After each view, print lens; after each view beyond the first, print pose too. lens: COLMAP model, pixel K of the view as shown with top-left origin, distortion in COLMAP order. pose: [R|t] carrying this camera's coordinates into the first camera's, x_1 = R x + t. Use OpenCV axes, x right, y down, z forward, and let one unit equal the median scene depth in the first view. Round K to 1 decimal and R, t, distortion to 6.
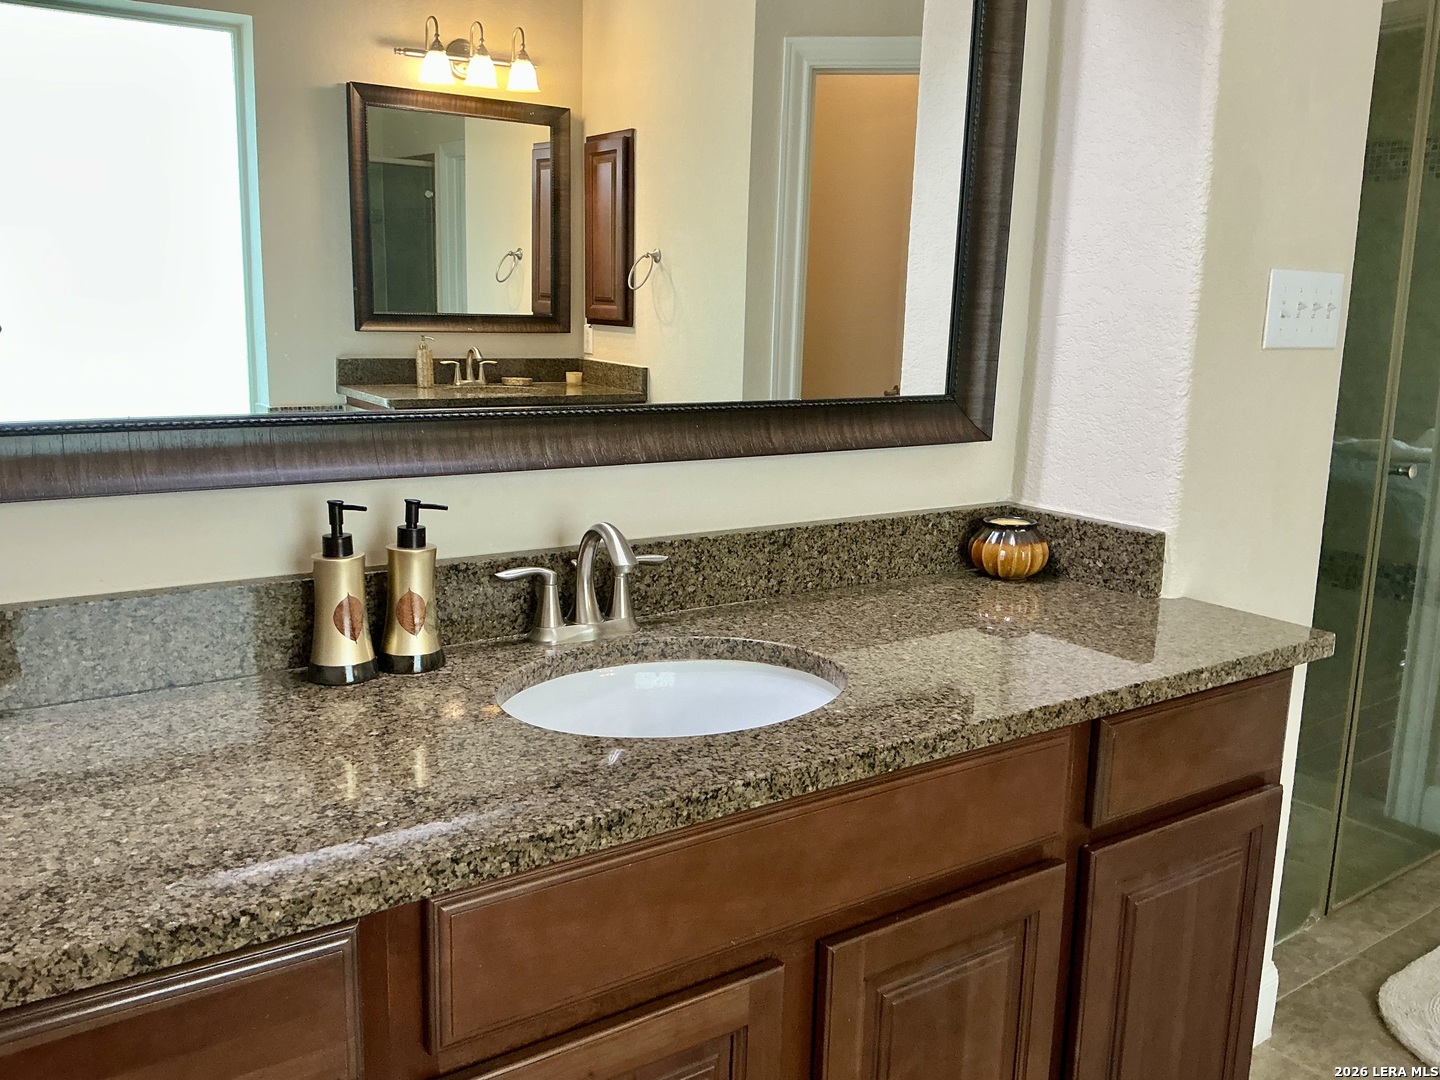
lens RADIAL K [[1204.1, 0, 718.3], [0, 1204.1, 535.6], [0, 0, 1]] dist [0.103671, -0.231618]
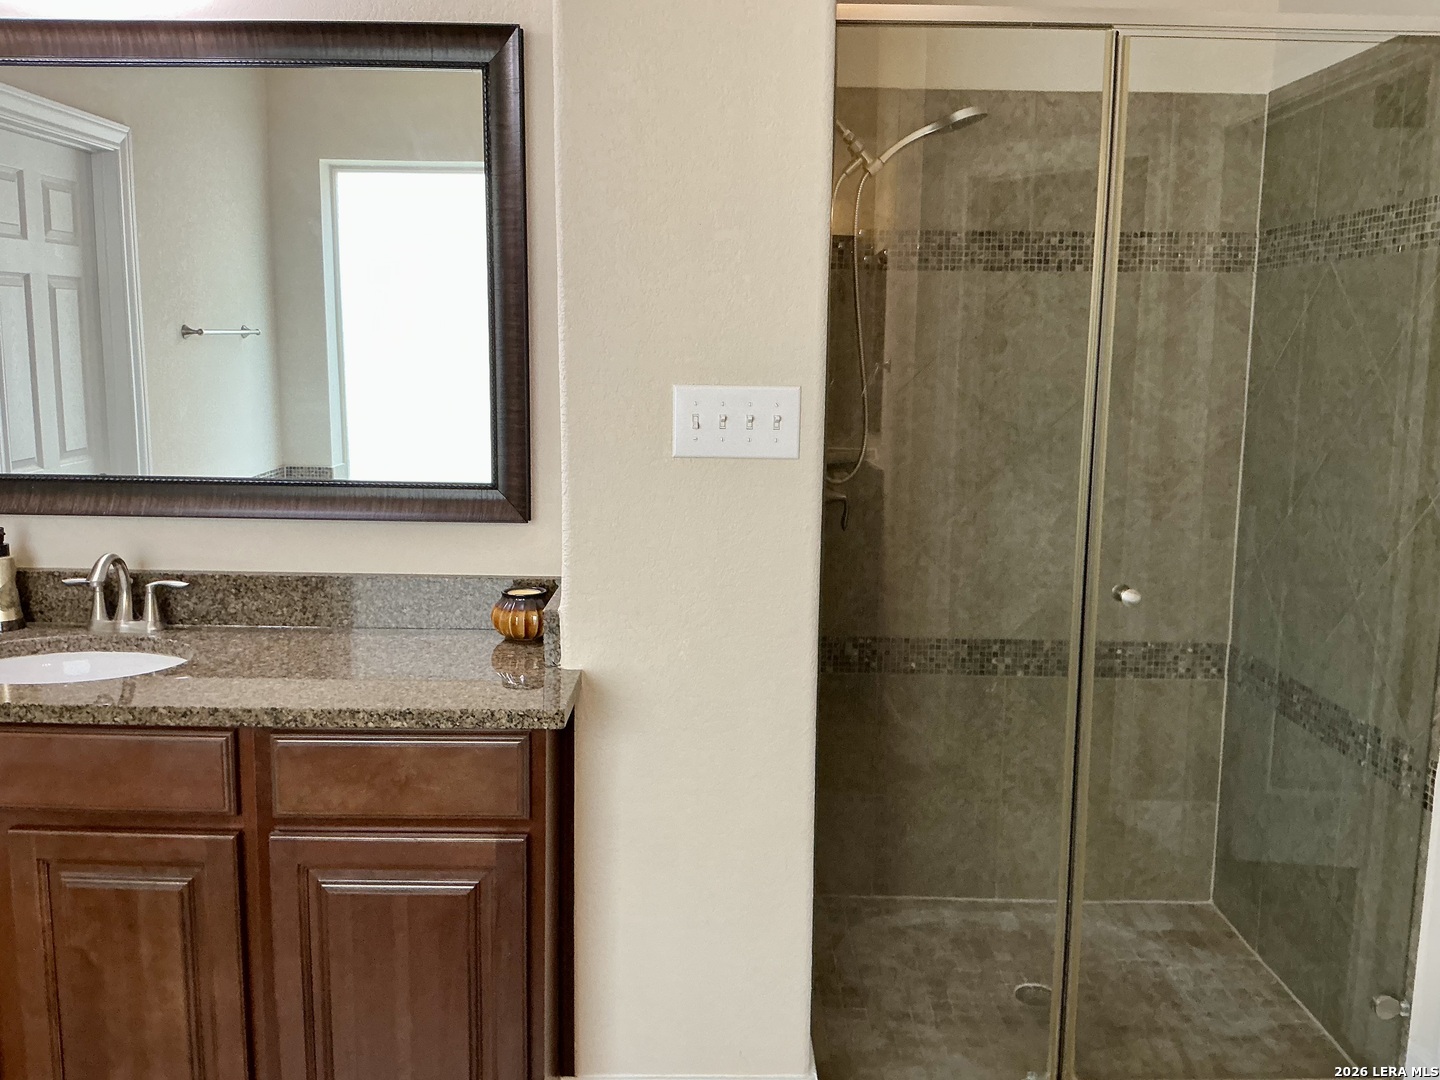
lens RADIAL K [[1204.1, 0, 724.5], [0, 1204.1, 536.2], [0, 0, 1]] dist [0.103671, -0.231618]
pose [[0.826656, 0.075597, -0.557606, 1.366341], [-0.103921, 0.994399, -0.019249, -0.082128], [0.553028, 0.073859, 0.829882, 0.152149]]
